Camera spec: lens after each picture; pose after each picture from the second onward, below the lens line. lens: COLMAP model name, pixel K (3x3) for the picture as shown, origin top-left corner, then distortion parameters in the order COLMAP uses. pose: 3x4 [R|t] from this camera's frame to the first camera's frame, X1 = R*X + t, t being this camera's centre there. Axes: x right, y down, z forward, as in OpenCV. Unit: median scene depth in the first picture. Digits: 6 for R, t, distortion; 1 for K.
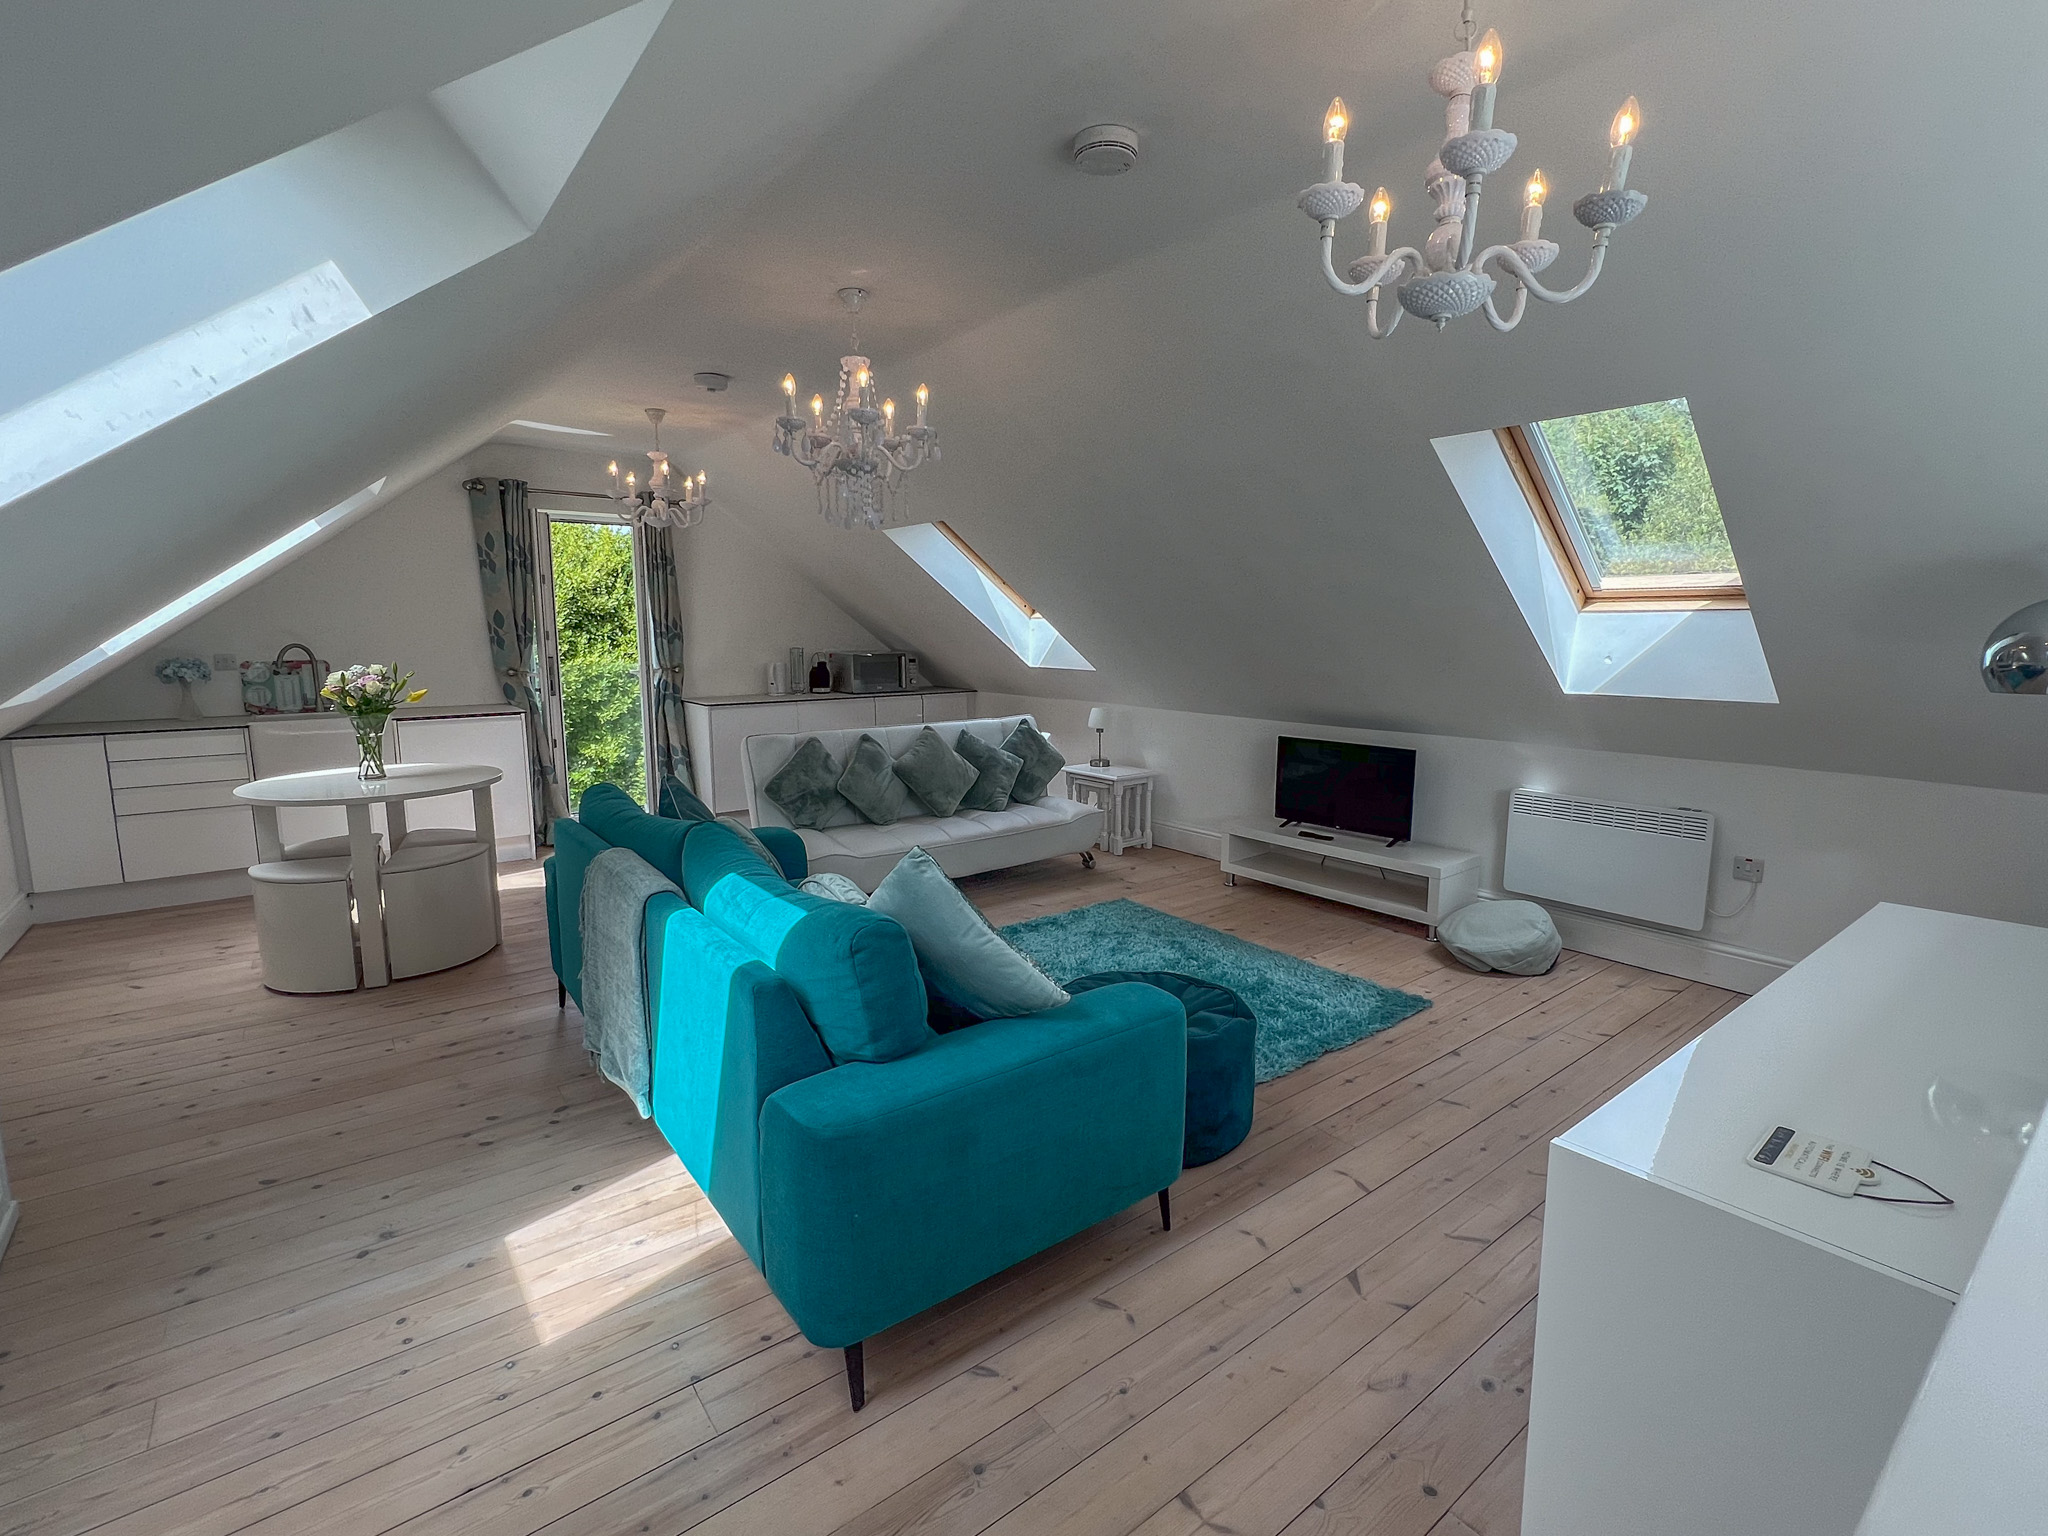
lens RADIAL K [[924.2, 0, 1024.0], [0, 924.2, 768.0], [0, 0, 1]] dist [-0.001434, -0.000078]
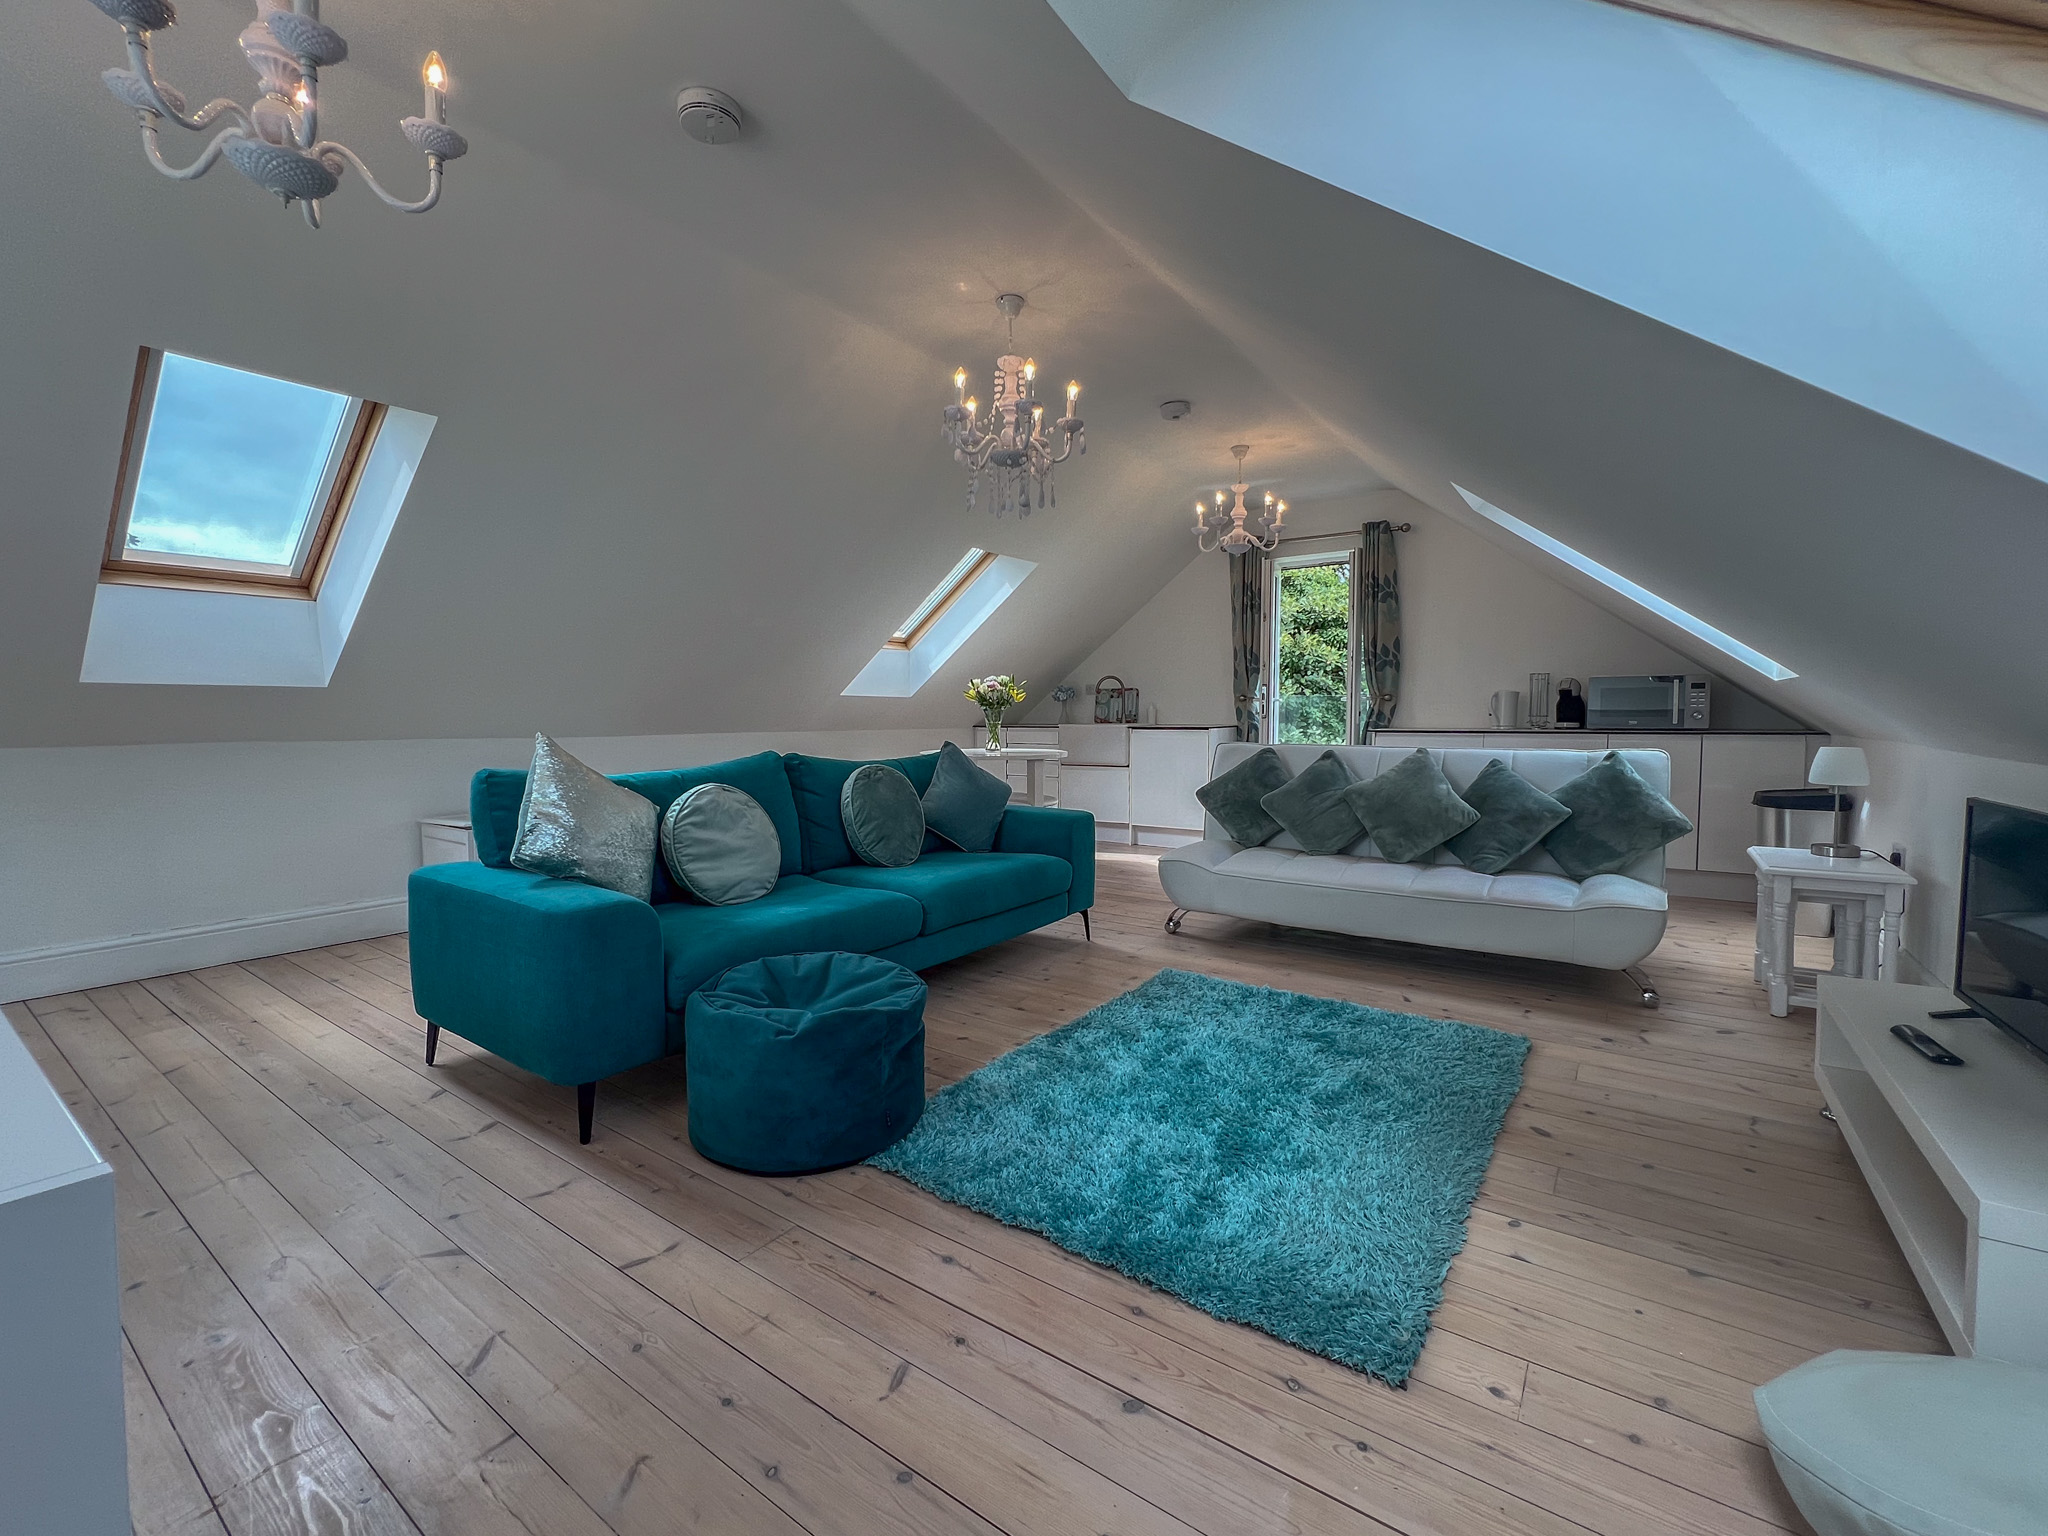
lens RADIAL K [[864.9, 0, 1024.0], [0, 864.9, 768.0], [0, 0, 1]] dist [-0.002114, -0.000221]
pose [[0.298342, 0.060219, -0.952558, 0.516505], [-0.138835, 0.990131, 0.019111, 0.004001], [0.944308, 0.126547, 0.303758, 0.491503]]
